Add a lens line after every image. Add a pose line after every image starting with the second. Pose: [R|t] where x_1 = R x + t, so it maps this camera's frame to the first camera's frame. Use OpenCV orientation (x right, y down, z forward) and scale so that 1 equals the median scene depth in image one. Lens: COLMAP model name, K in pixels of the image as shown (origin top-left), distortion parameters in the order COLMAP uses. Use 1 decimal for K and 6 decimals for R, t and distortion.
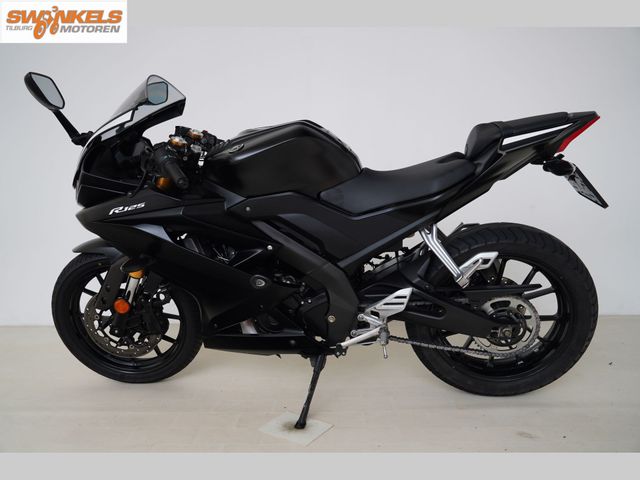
lens RADIAL K [[466.5, 0, 319.6], [0, 466.5, 220.1], [0, 0, 1]] dist [-0.008210, -0.000677]
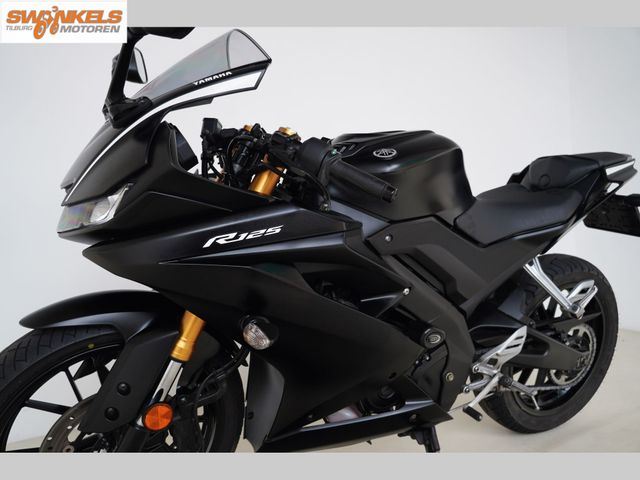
lens RADIAL K [[466.5, 0, 319.6], [0, 466.5, 220.1], [0, 0, 1]] dist [-0.008210, -0.000677]
pose [[0.828587, 0.024269, 0.559333, -0.629361], [0.039748, 0.993989, -0.102010, 0.017401], [-0.558447, 0.106757, 0.822642, 0.446213]]
